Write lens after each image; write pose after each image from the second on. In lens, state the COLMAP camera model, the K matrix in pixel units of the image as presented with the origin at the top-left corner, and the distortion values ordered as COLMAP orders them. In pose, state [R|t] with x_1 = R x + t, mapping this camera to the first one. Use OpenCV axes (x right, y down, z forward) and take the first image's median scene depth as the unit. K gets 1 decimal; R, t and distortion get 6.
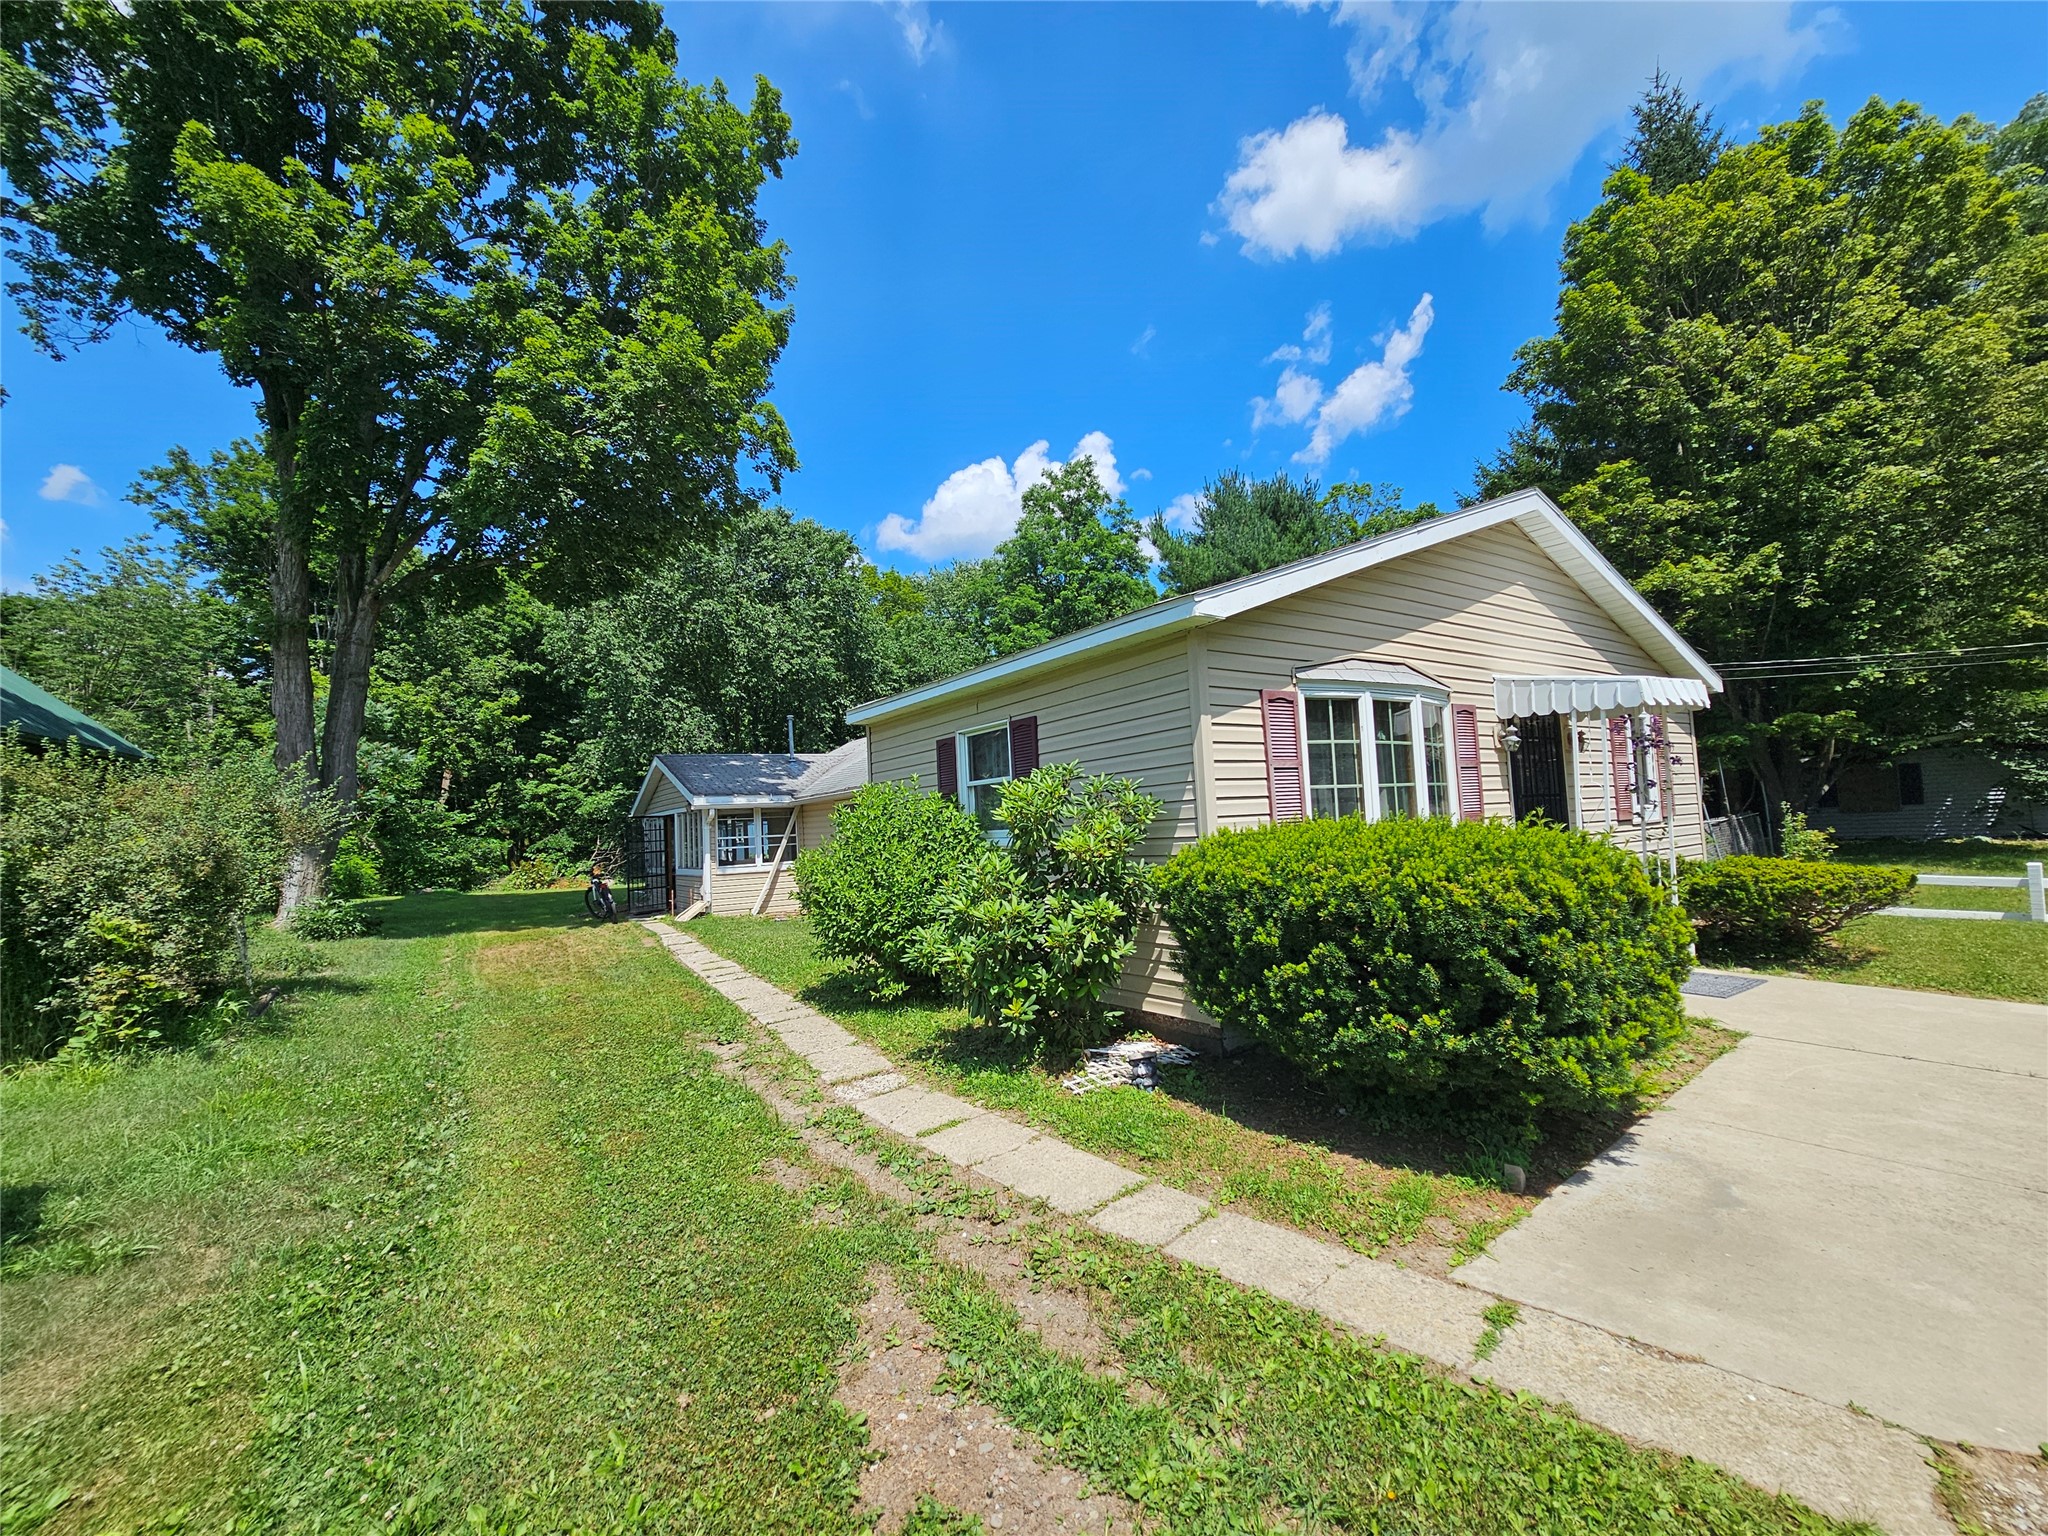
lens RADIAL K [[839.1, 0, 1030.9], [0, 839.1, 776.8], [0, 0, 1]] dist [-0.001626, 0.000086]
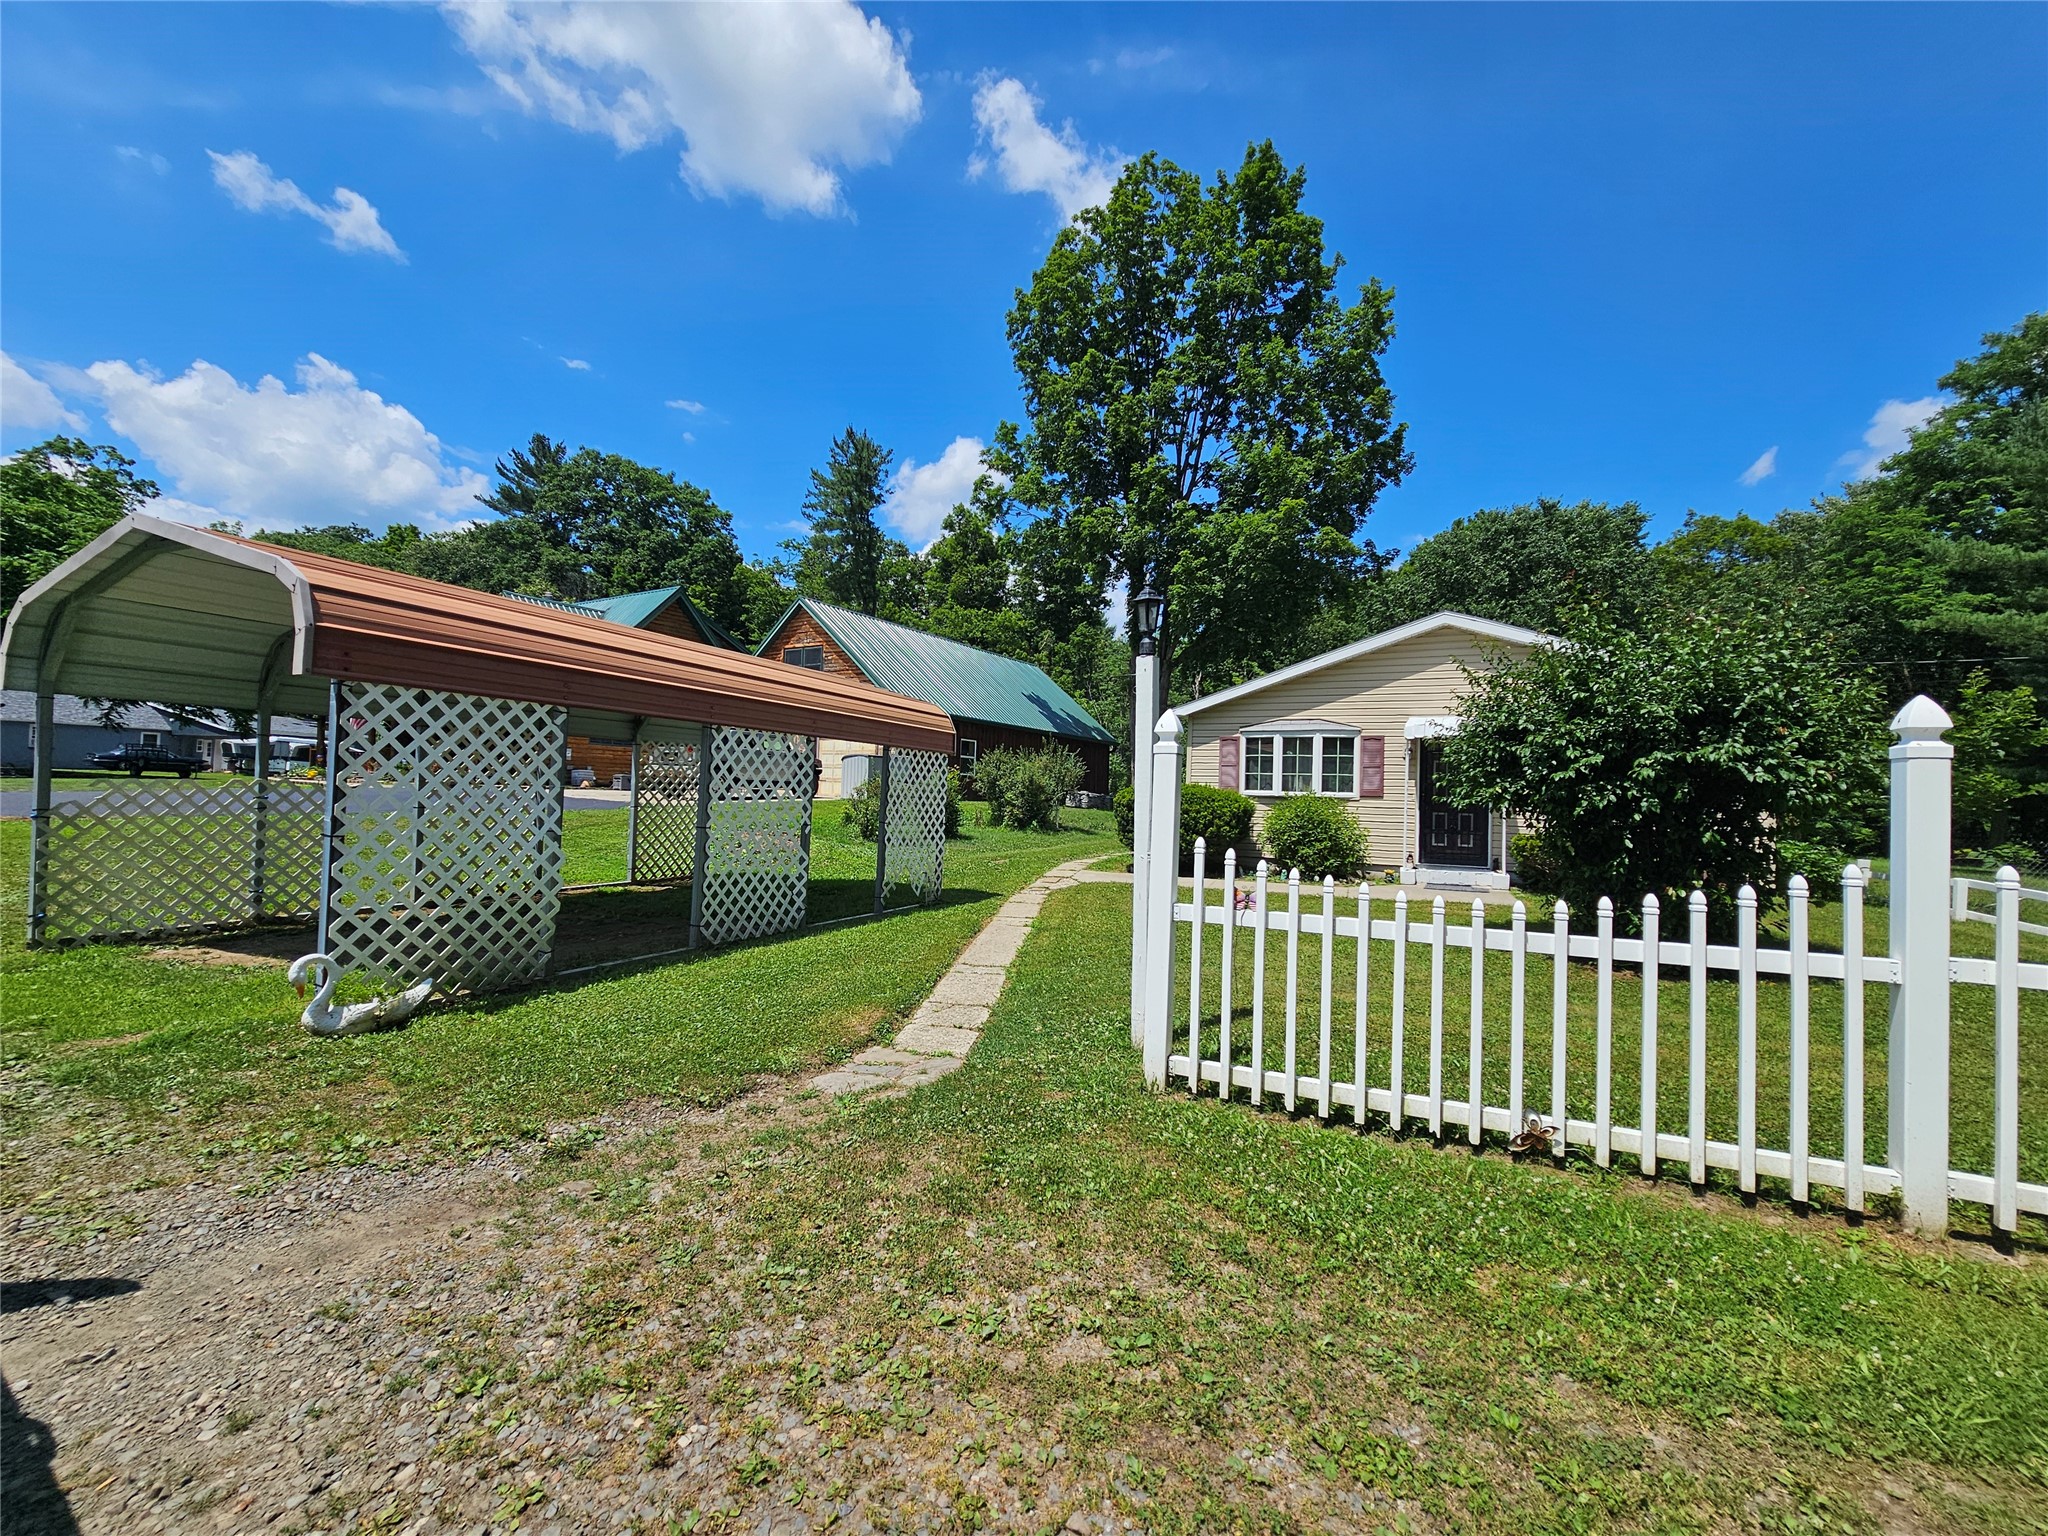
lens RADIAL K [[839.1, 0, 1024.0], [0, 839.1, 780.0], [0, 0, 1]] dist [-0.001626, 0.000086]
pose [[0.492979, 0.046088, -0.868820, 1.836223], [-0.004888, 0.998727, 0.050206, -0.076094], [0.870027, -0.020503, 0.492577, -0.700149]]
